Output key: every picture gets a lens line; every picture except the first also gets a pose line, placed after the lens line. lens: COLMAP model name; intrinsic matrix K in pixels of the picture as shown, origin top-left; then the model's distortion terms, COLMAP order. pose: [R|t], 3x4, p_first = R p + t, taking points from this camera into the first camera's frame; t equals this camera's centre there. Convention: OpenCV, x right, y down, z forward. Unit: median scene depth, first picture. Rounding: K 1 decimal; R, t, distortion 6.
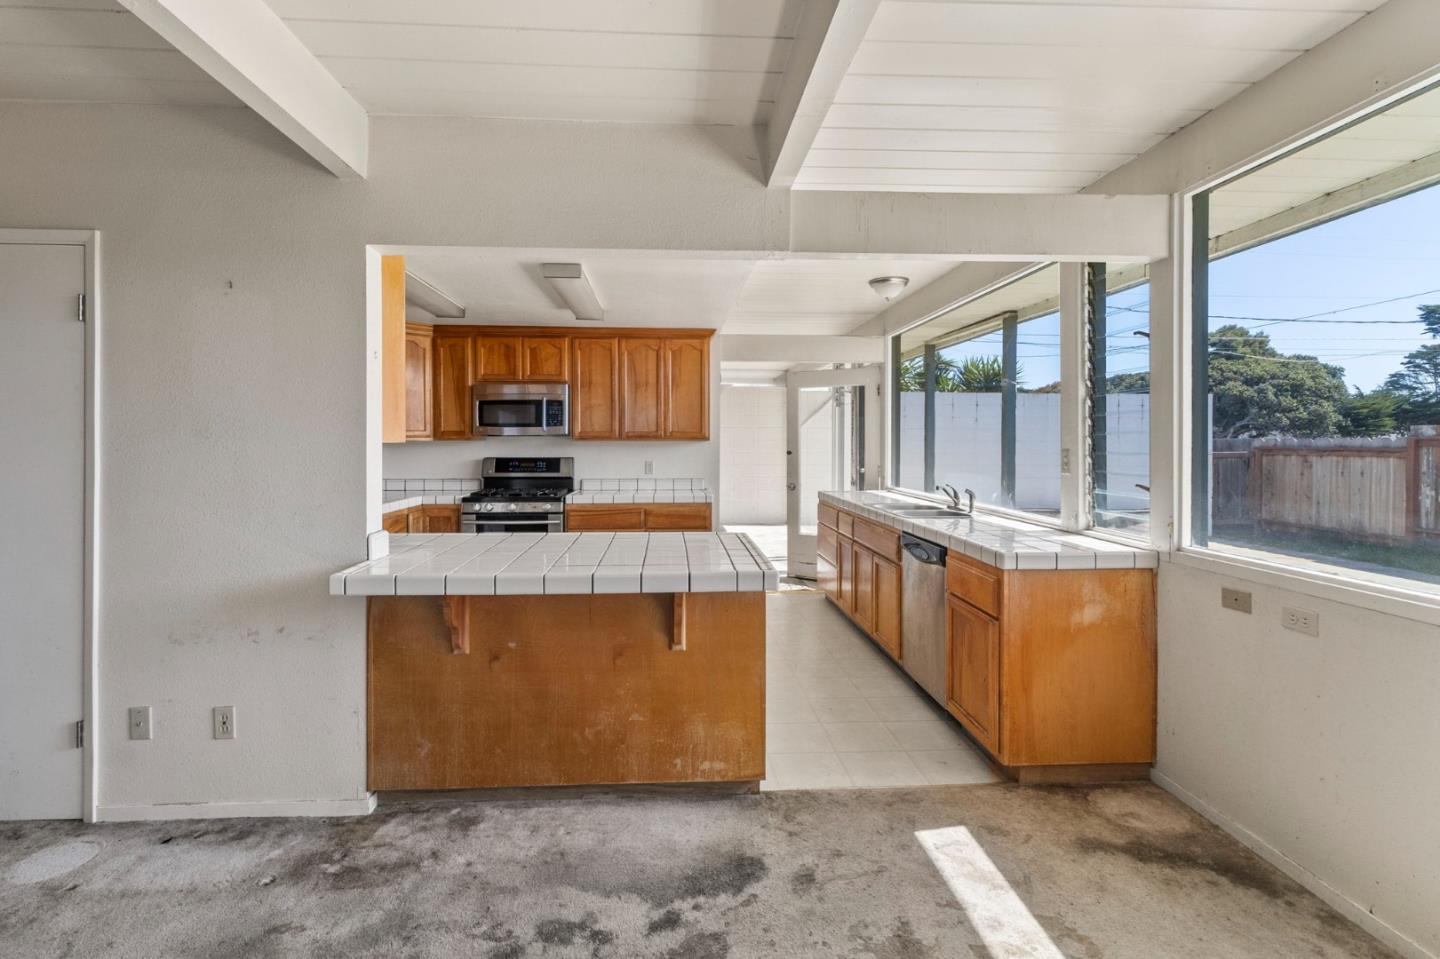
lens RADIAL K [[669.8, 0, 703.1], [0, 669.8, 444.7], [0, 0, 1]] dist [-0.000337, 0.000499]
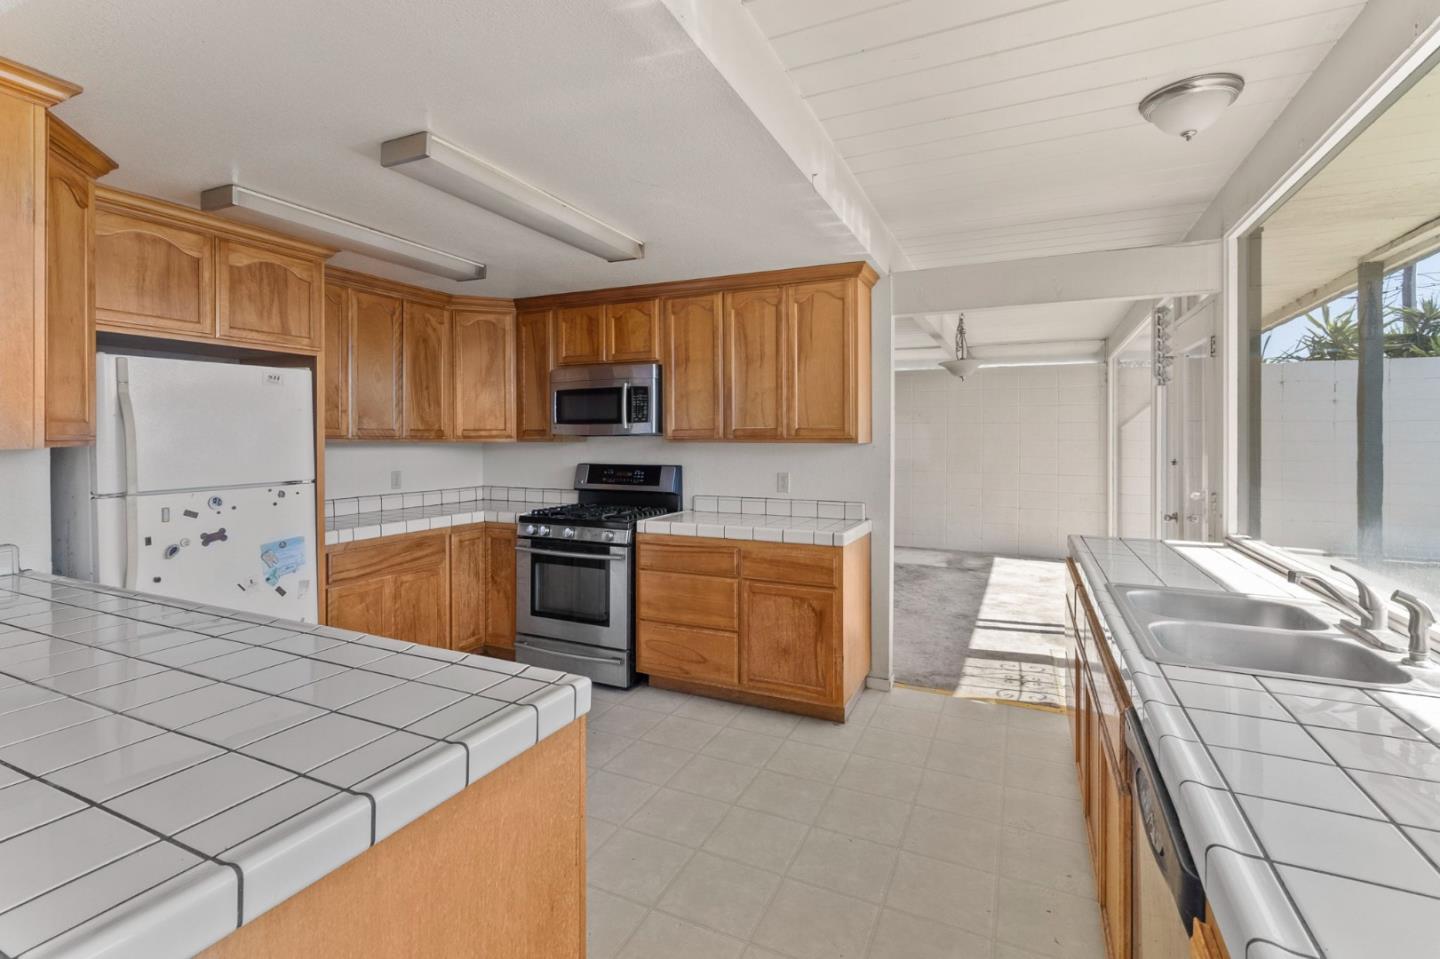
lens RADIAL K [[669.8, 0, 703.1], [0, 669.8, 444.7], [0, 0, 1]] dist [-0.000337, 0.000499]
pose [[0.881938, 0.005374, -0.471334, 0.177707], [-0.002739, 0.999977, 0.006278, -0.008322], [0.471357, -0.004246, 0.881932, 0.389702]]
